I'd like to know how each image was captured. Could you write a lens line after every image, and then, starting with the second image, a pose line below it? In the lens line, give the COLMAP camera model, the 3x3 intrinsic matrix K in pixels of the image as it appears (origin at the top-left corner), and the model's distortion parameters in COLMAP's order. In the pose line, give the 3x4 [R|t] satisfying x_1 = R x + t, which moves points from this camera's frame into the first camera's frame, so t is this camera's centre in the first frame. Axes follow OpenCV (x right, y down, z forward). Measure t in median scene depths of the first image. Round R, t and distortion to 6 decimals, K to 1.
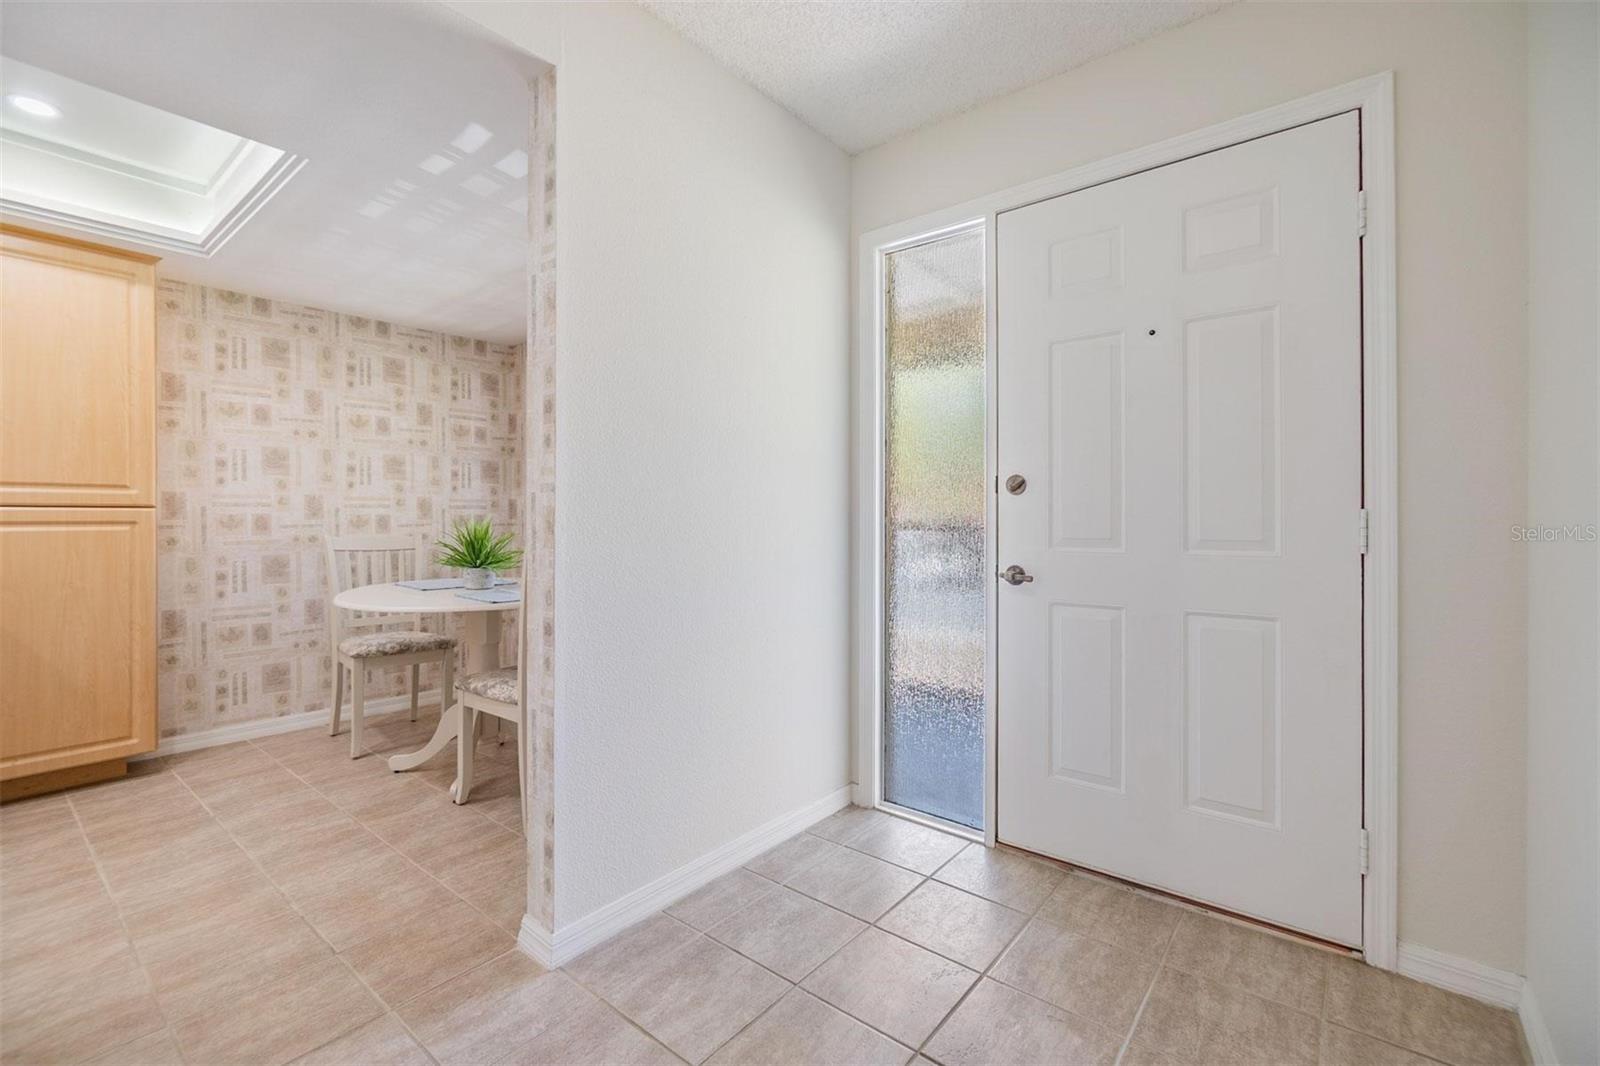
lens RADIAL K [[701.4, 0, 797.8], [0, 701.4, 522.2], [0, 0, 1]] dist [-0.001339, -0.000159]
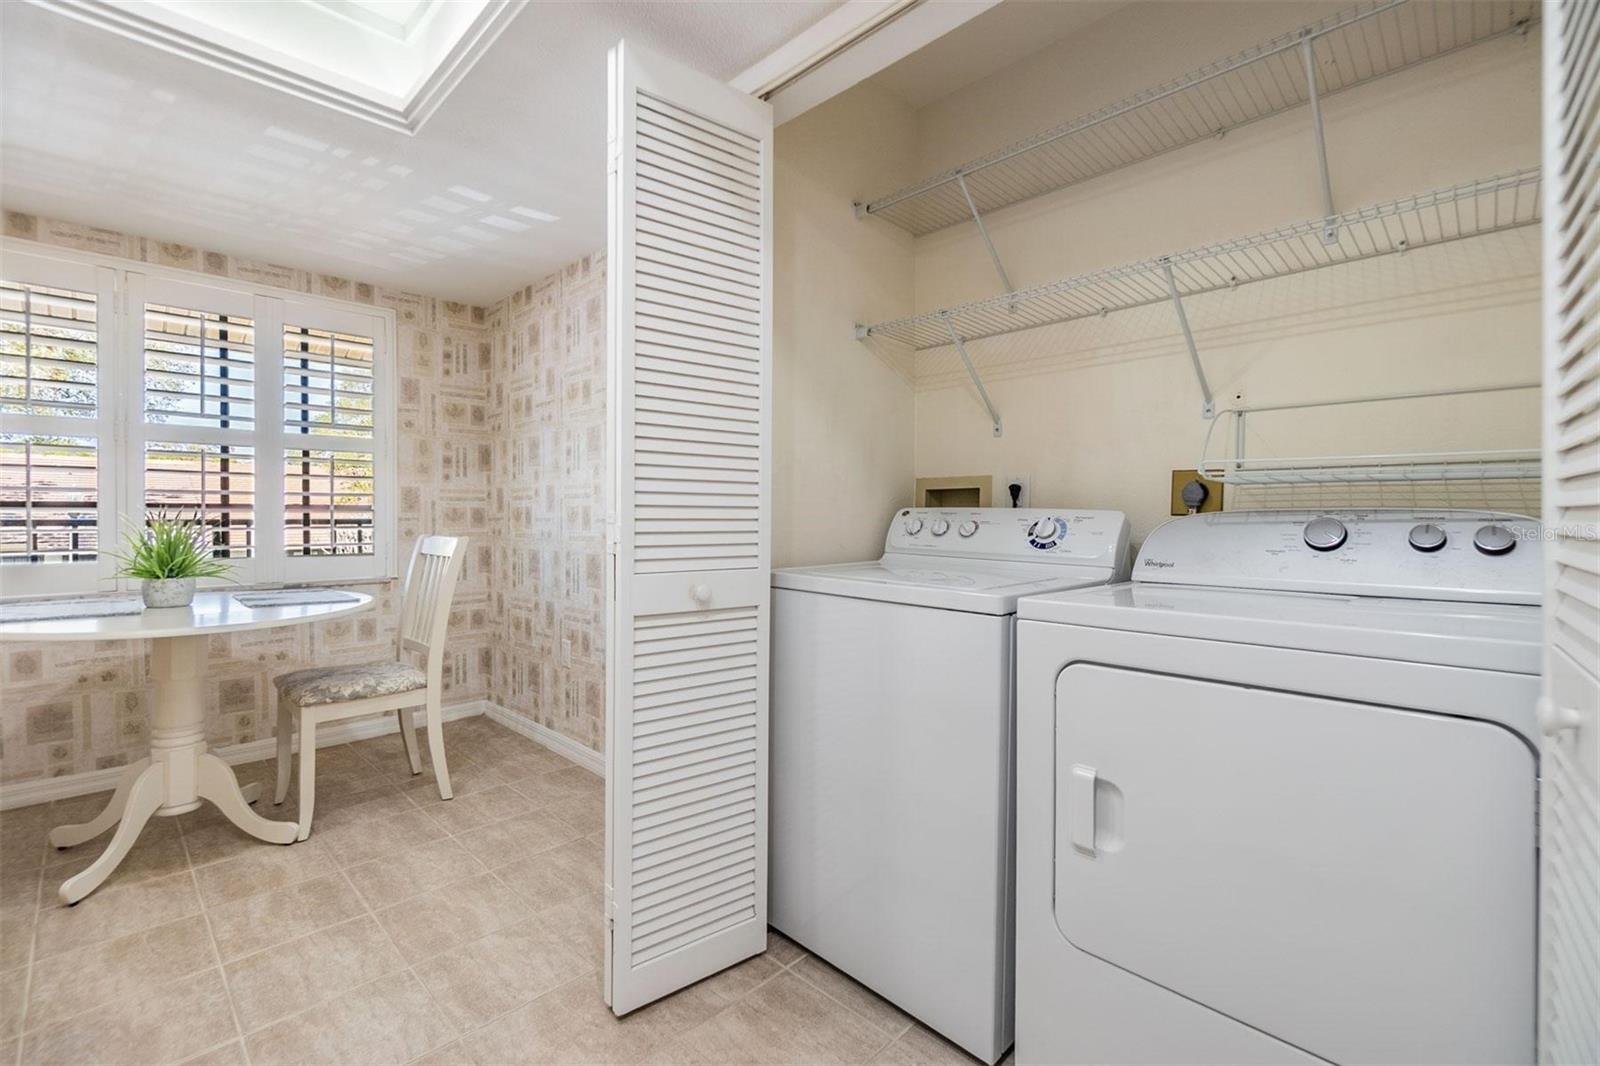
lens RADIAL K [[698.9, 0, 793.5], [0, 698.9, 513.0], [0, 0, 1]] dist [-0.000039, -0.000043]
pose [[0.086247, 0.005459, 0.996259, -1.038969], [0.006344, 0.999962, -0.006029, 0.006284], [-0.996254, 0.006840, 0.086209, 0.260209]]
